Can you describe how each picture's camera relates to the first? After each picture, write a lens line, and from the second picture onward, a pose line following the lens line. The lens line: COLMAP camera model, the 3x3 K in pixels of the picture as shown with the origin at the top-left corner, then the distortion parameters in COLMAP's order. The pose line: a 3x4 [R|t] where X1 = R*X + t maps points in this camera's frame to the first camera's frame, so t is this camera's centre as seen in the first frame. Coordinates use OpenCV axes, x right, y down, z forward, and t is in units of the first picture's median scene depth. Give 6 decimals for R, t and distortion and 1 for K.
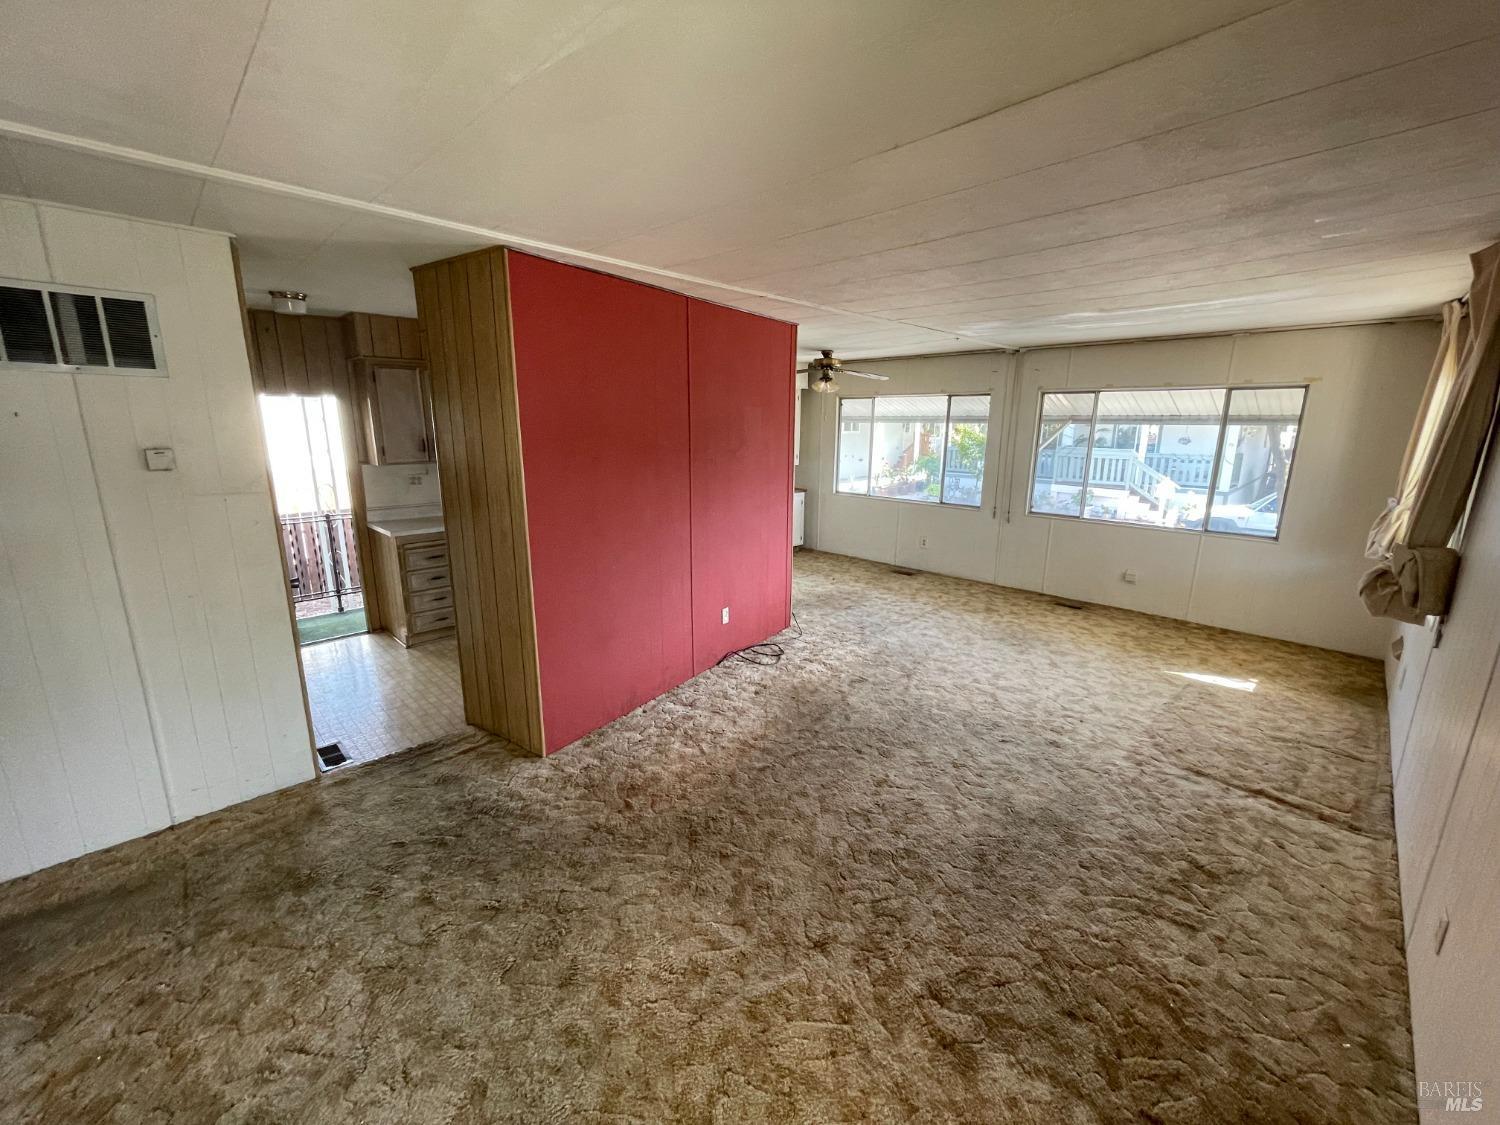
lens RADIAL K [[601.7, 0, 751.0], [0, 601.7, 558.0], [0, 0, 1]] dist [-0.002350, -0.000735]
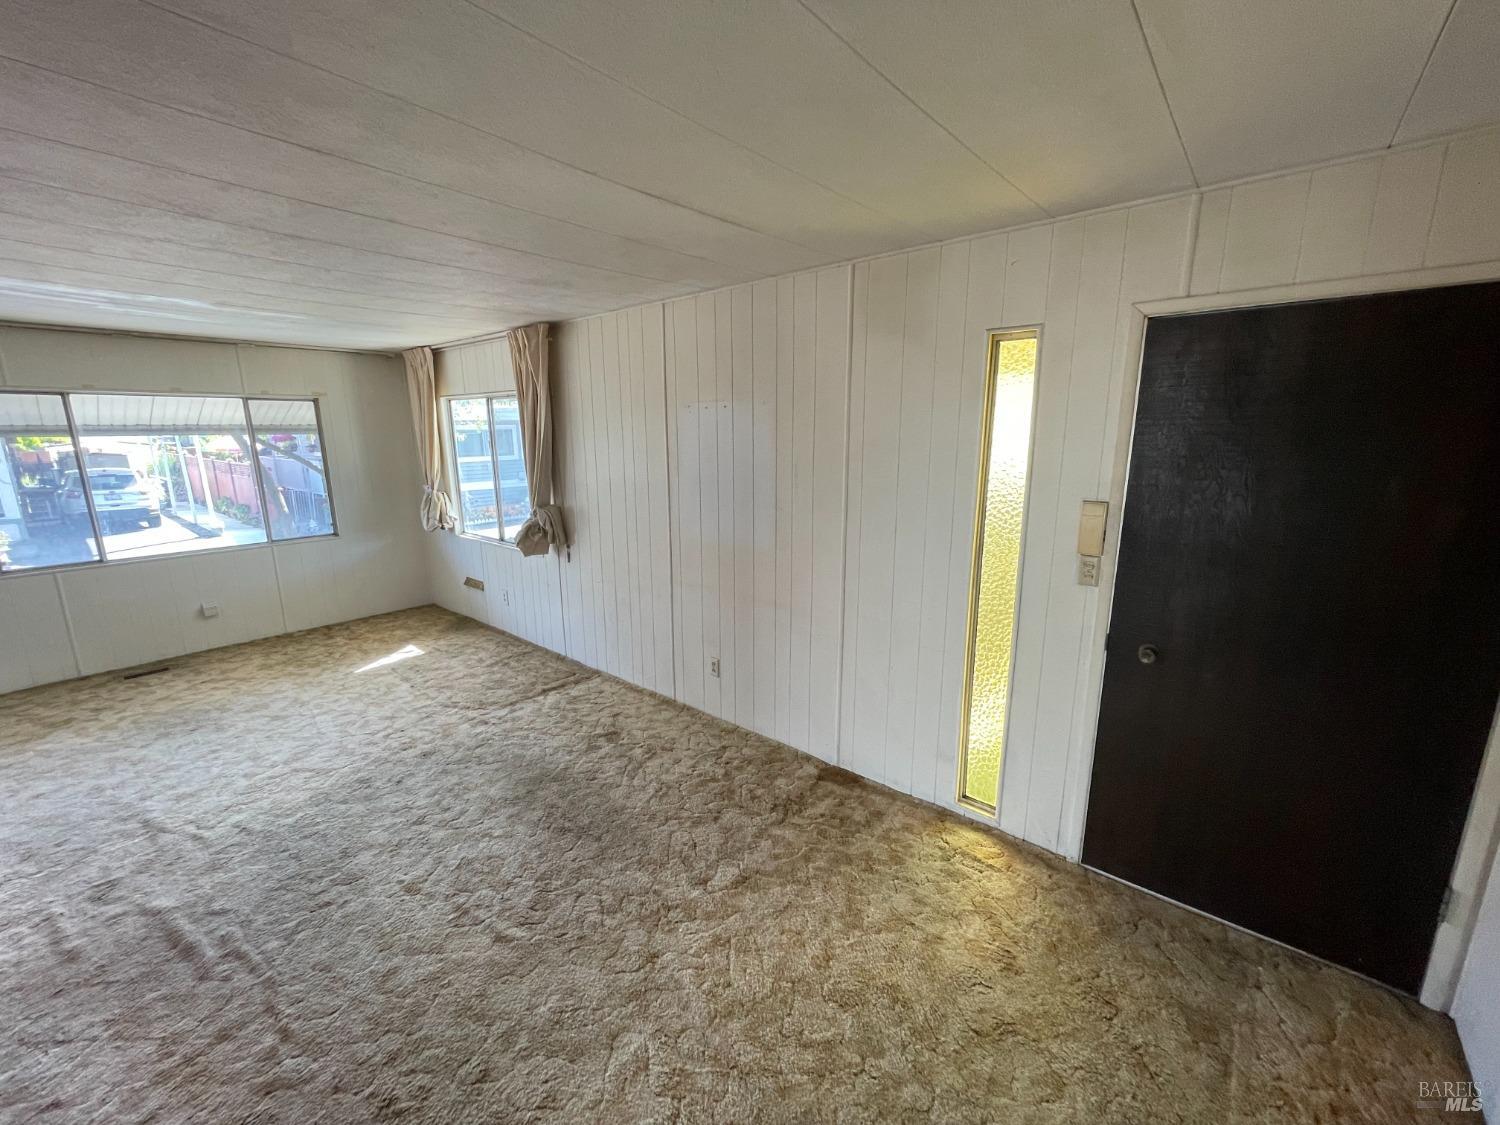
lens RADIAL K [[601.7, 0, 749.1], [0, 601.7, 558.4], [0, 0, 1]] dist [-0.002350, -0.000735]
pose [[-0.081201, -0.214787, 0.973279, -0.349625], [0.226894, 0.946881, 0.227892, -0.083001], [-0.970528, 0.239337, -0.028153, 0.342778]]
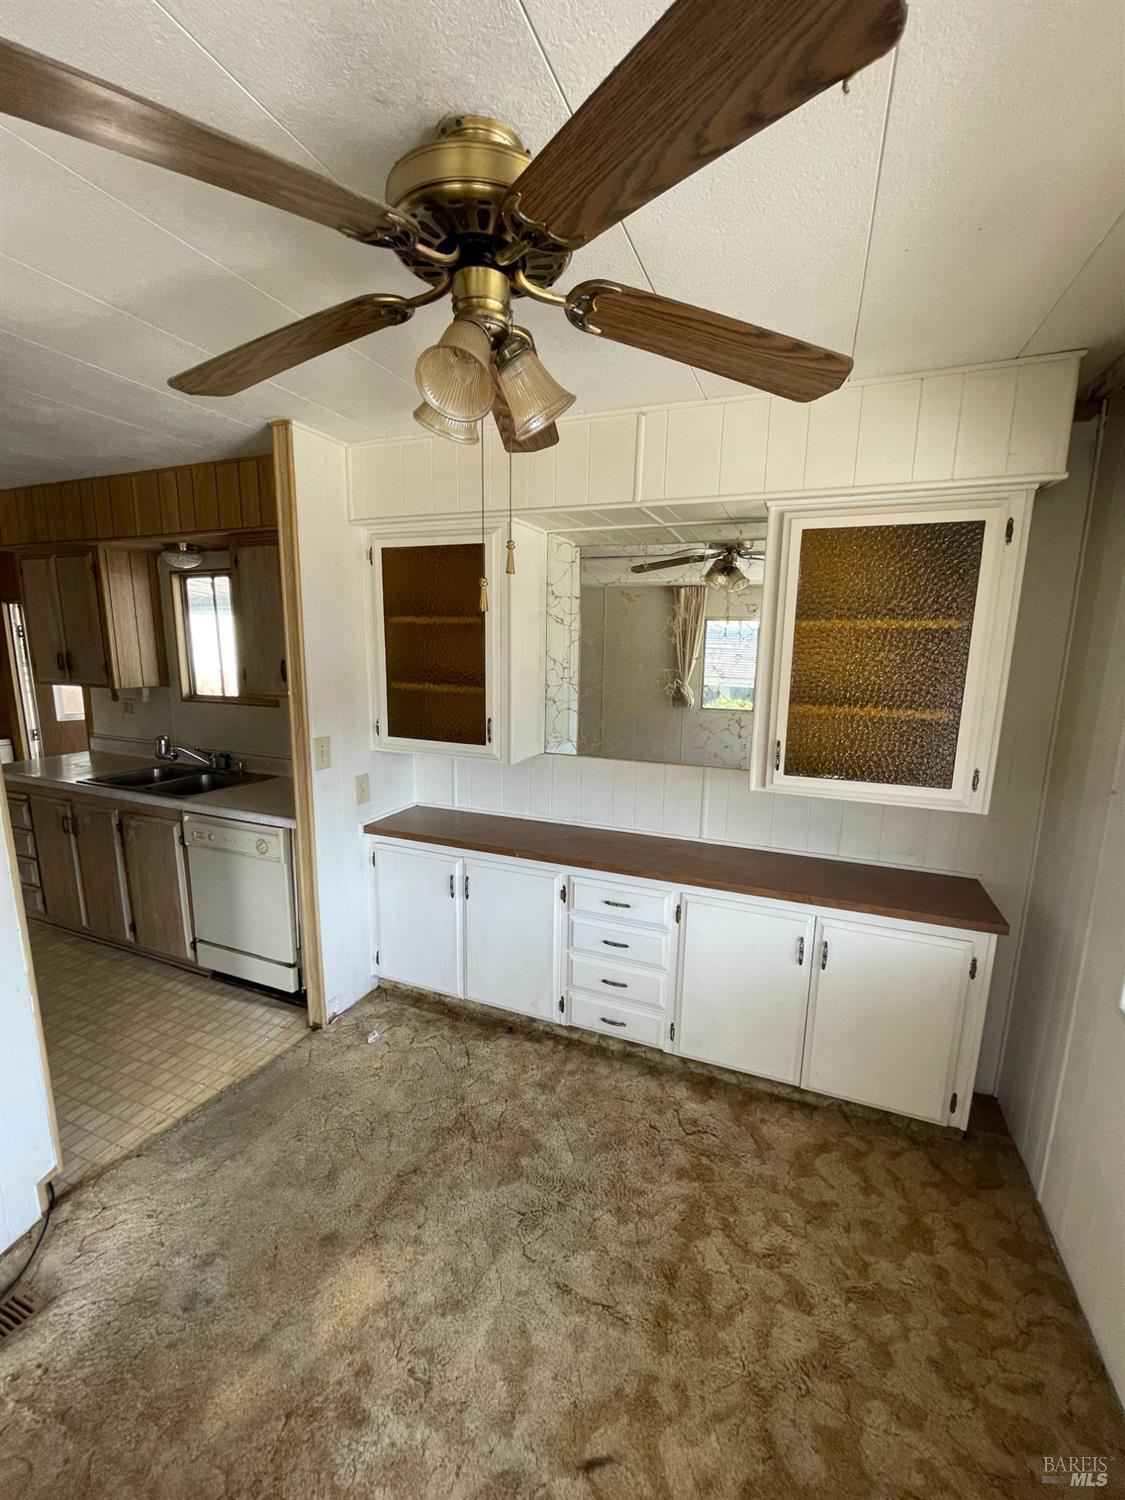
lens RADIAL K [[601.7, 0, 564.2], [0, 601.7, 754.7], [0, 0, 1]] dist [-0.002350, -0.000735]
pose [[0.394986, 0.169666, -0.902884, 0.430041], [-0.215316, 0.972521, 0.088557, -0.312461], [0.893099, 0.159426, 0.420664, 1.435659]]
